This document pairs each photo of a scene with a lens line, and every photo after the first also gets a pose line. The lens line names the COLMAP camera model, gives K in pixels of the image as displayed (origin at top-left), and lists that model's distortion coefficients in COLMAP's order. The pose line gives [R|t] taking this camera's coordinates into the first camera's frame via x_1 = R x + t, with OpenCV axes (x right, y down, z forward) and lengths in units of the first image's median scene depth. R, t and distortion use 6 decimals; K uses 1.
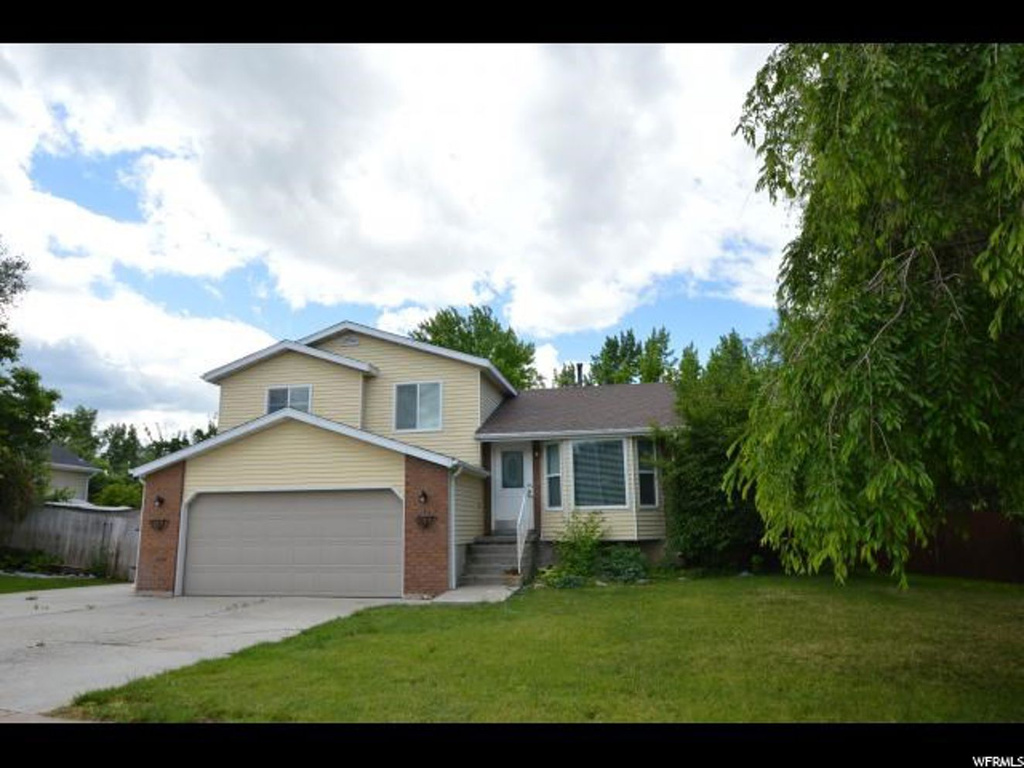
lens RADIAL K [[659.5, 0, 505.9], [0, 659.5, 394.5], [0, 0, 1]] dist [-0.032099, -0.003365]
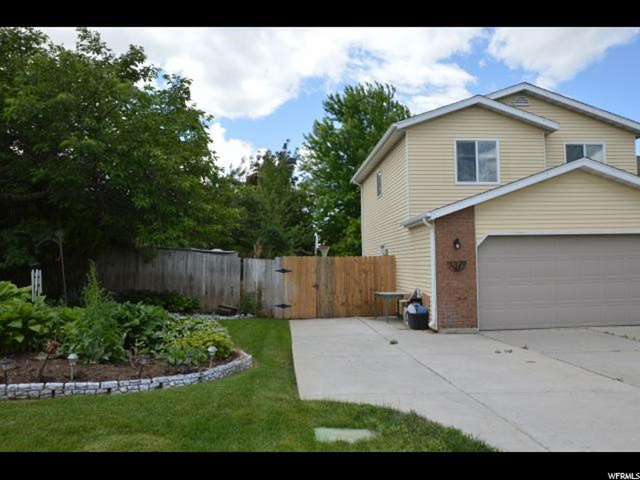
lens RADIAL K [[497.1, 0, 315.6], [0, 497.1, 242.2], [0, 0, 1]] dist [-0.053107, 0.001197]
pose [[0.972088, 0.008232, 0.234471, -0.810151], [-0.044144, 0.987953, 0.148327, 0.048664], [-0.230425, -0.154537, 0.960741, 0.263595]]
